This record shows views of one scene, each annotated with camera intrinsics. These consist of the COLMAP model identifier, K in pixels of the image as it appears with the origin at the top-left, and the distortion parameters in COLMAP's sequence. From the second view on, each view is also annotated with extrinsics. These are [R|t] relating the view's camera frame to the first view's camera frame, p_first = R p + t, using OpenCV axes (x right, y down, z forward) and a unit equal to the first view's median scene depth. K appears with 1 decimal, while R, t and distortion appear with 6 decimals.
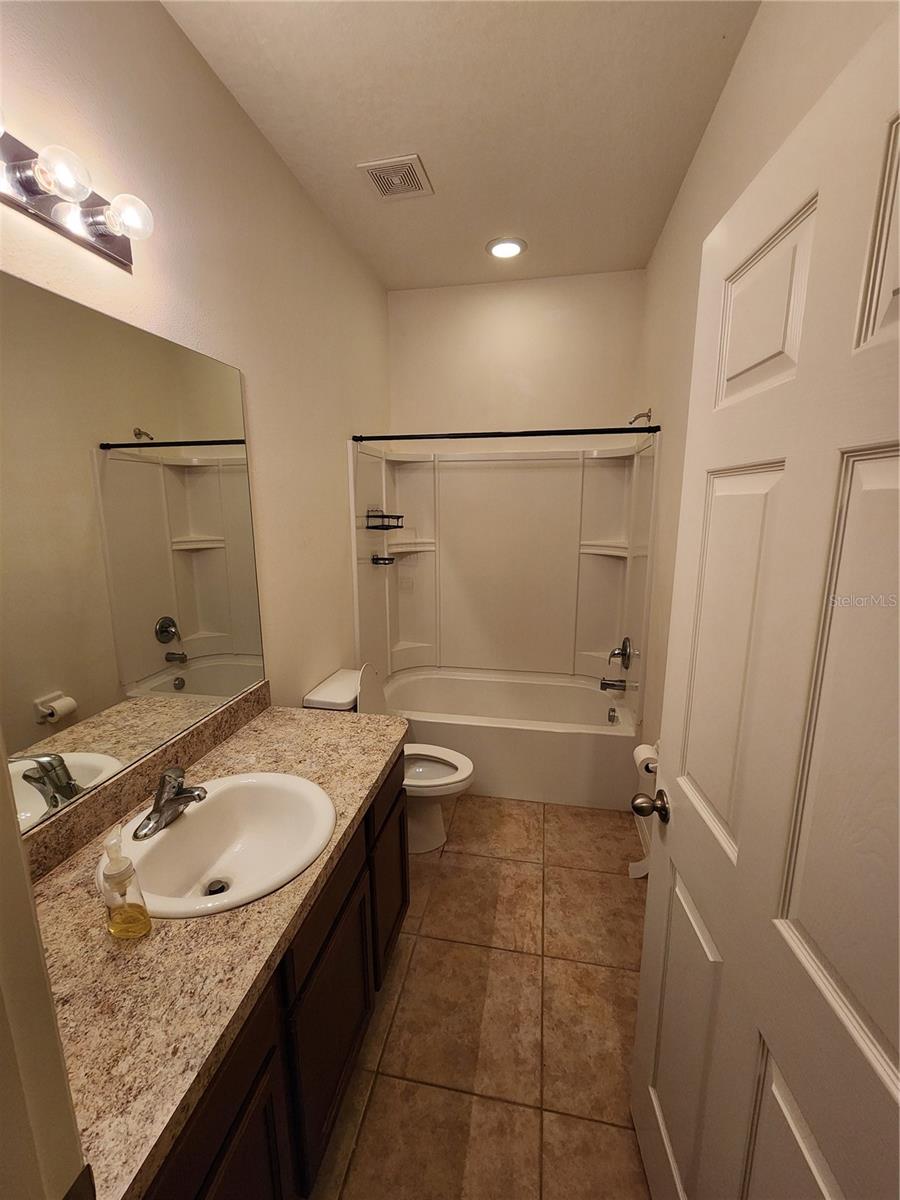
lens RADIAL K [[491.9, 0, 450.6], [0, 491.9, 597.9], [0, 0, 1]] dist [-0.003584, 0.002211]
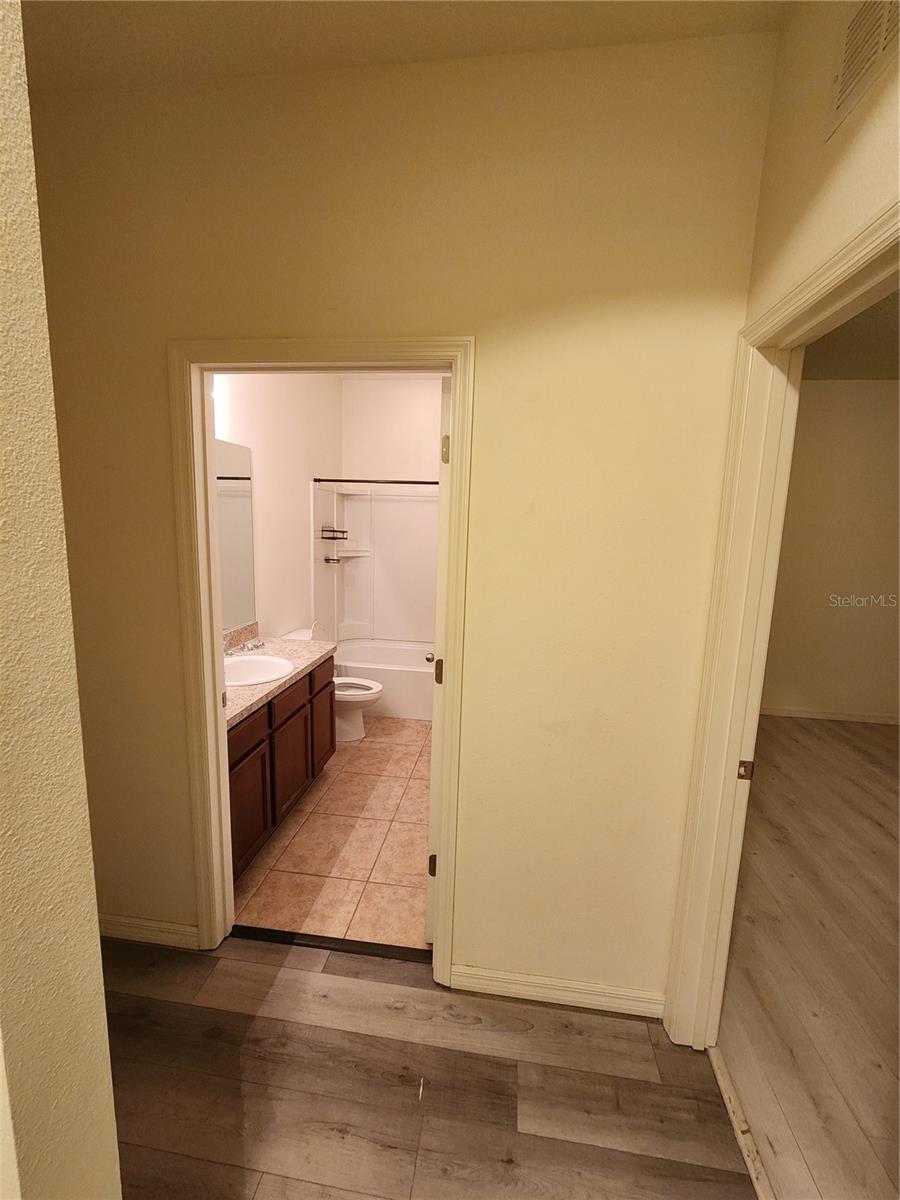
lens RADIAL K [[491.9, 0, 454.4], [0, 491.9, 601.2], [0, 0, 1]] dist [-0.003584, 0.002211]
pose [[0.997003, 0.026482, 0.072690, 0.179456], [-0.023950, 0.999083, -0.035495, 0.130453], [-0.073563, 0.033648, 0.996723, -0.721913]]
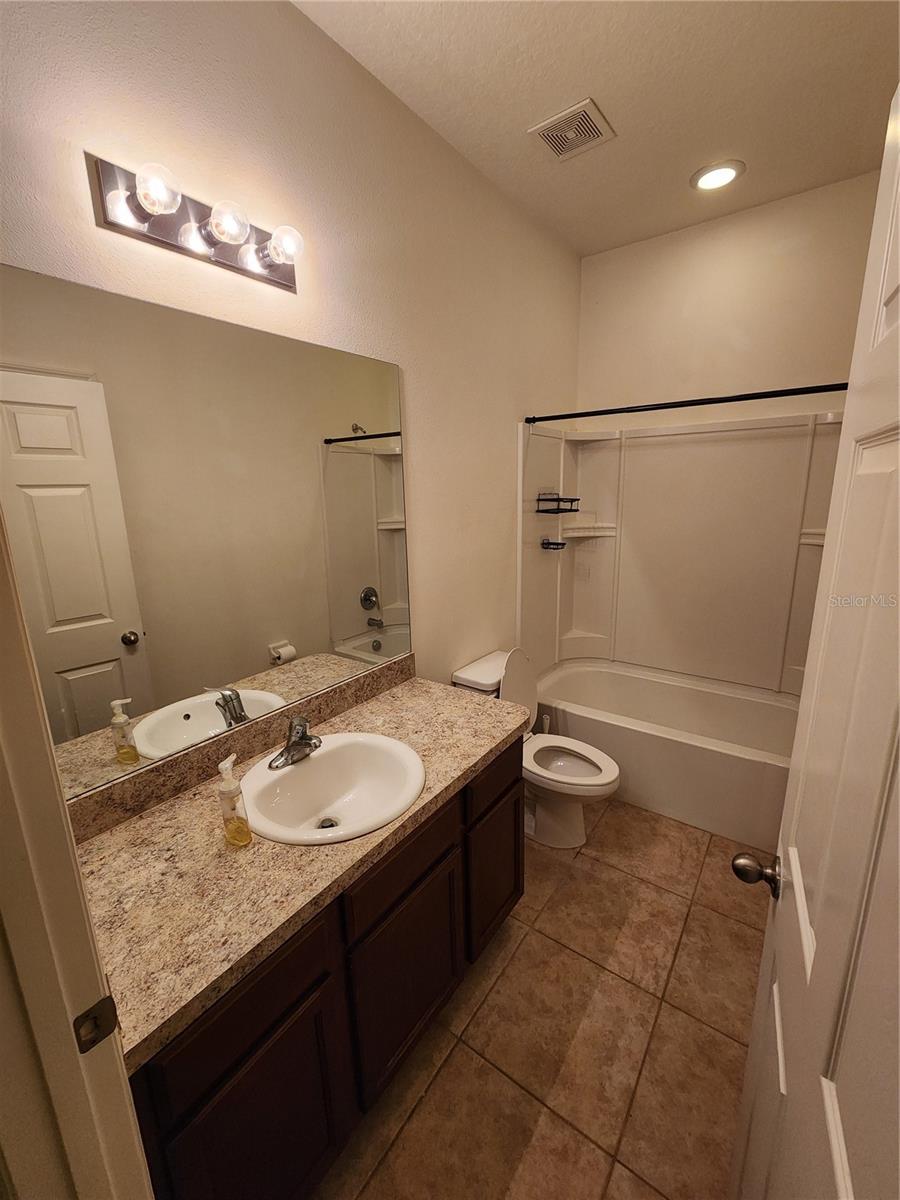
lens RADIAL K [[491.9, 0, 454.8], [0, 491.9, 598.7], [0, 0, 1]] dist [-0.003584, 0.002211]
pose [[0.906202, 0.079688, -0.415269, 0.141945], [-0.063348, 0.996583, 0.053002, -0.014270], [0.418074, -0.021724, 0.908153, 0.048485]]
